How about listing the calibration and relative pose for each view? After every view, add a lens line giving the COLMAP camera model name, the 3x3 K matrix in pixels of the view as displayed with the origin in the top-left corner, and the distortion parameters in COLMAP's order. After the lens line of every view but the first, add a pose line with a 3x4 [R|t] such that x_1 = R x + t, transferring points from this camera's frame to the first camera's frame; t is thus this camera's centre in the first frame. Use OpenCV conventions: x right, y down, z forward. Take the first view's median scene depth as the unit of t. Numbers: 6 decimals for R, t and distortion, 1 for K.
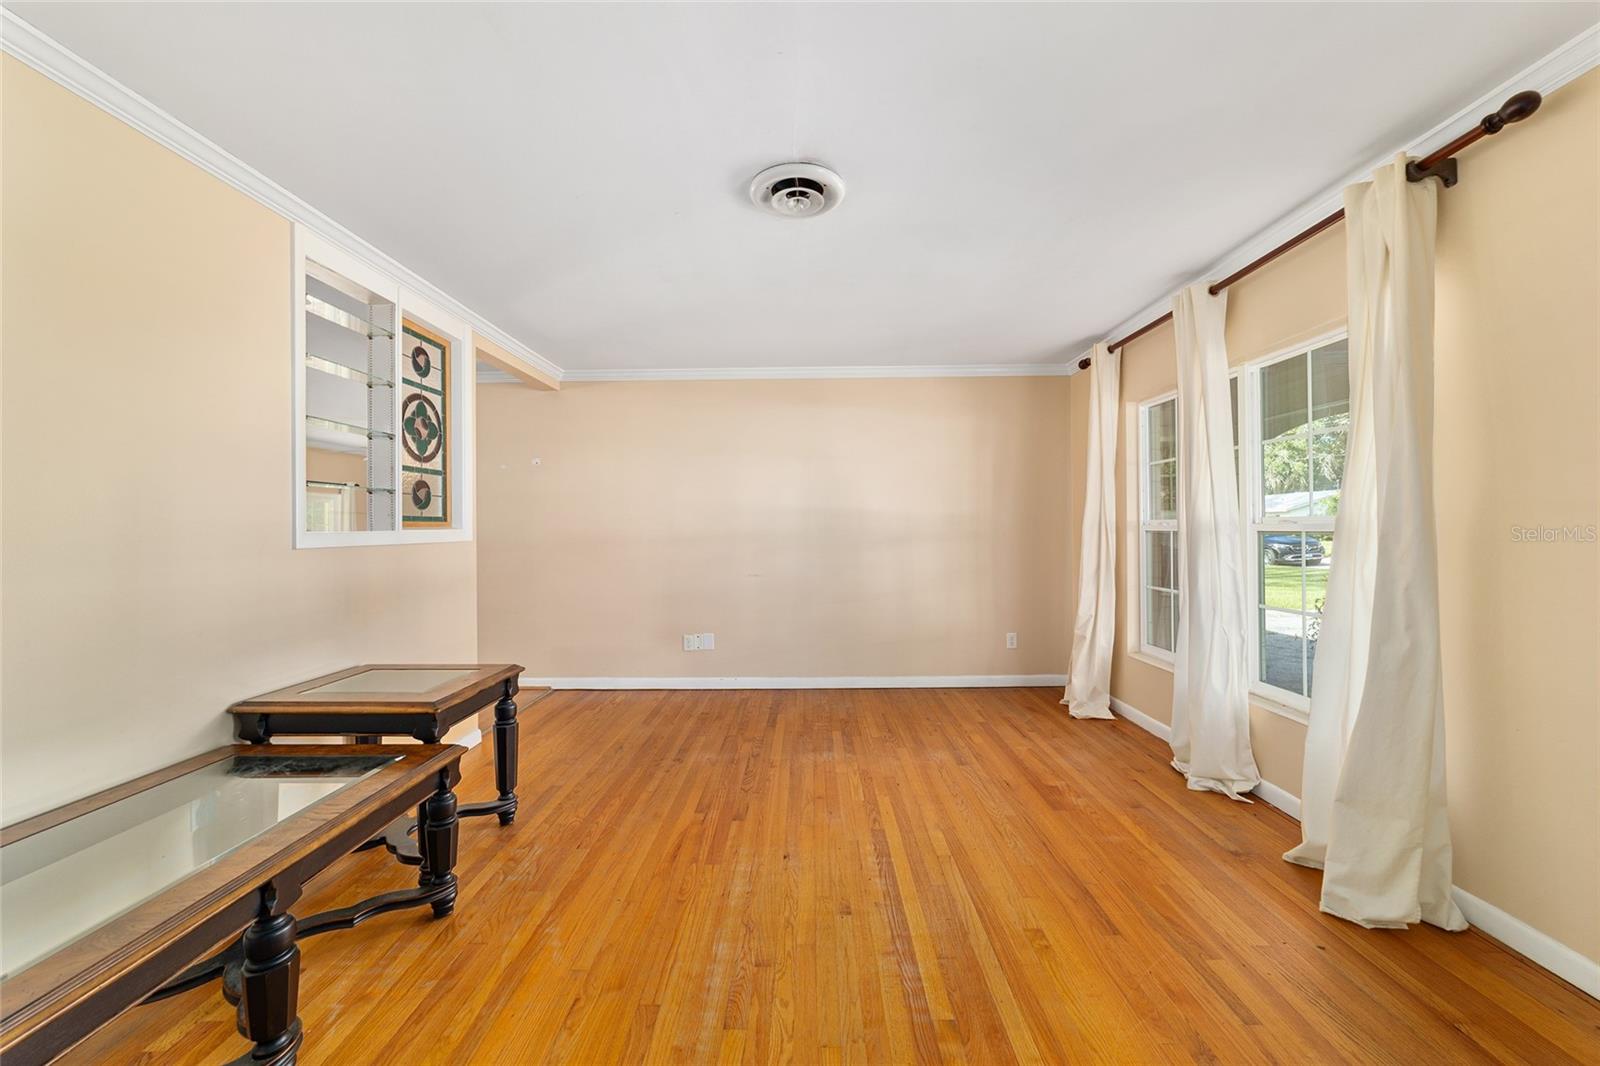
lens RADIAL K [[619.3, 0, 798.5], [0, 619.3, 526.7], [0, 0, 1]] dist [-0.008352, 0.007975]
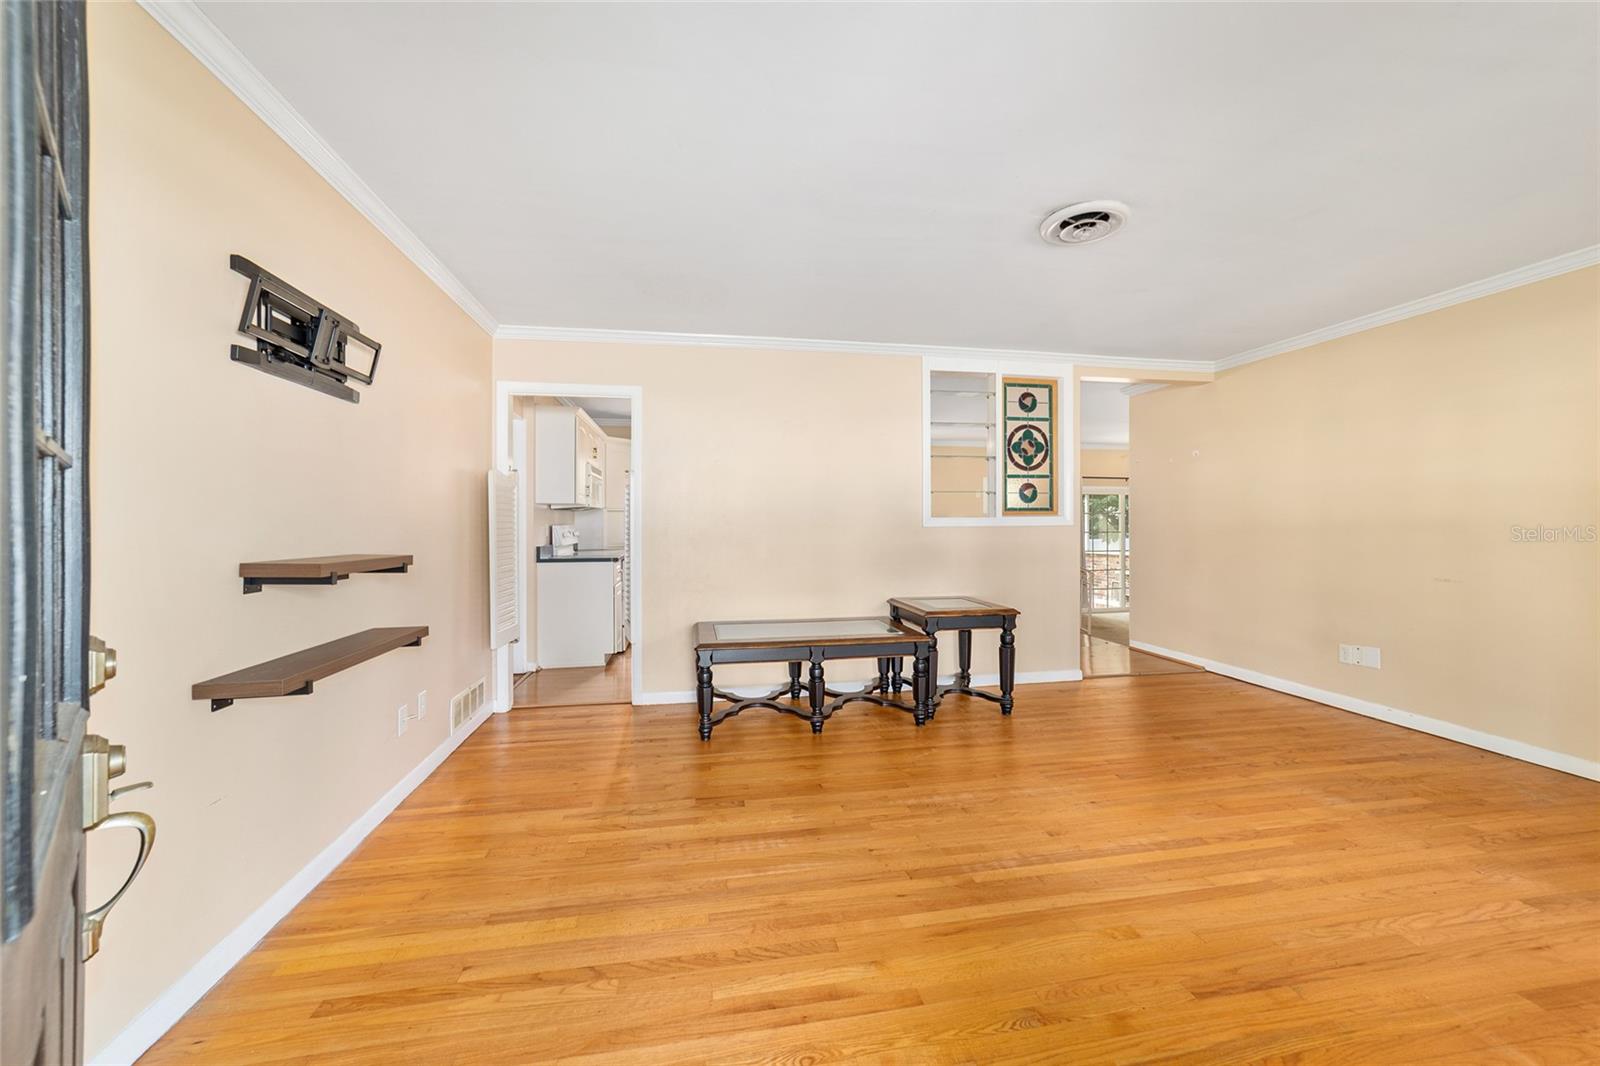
lens RADIAL K [[619.3, 0, 798.5], [0, 619.3, 526.7], [0, 0, 1]] dist [-0.008352, 0.007975]
pose [[0.194252, 0.015816, -0.980824, 0.724551], [0.002861, 0.999857, 0.016690, 0.002282], [0.980948, -0.006049, 0.194179, 0.180788]]
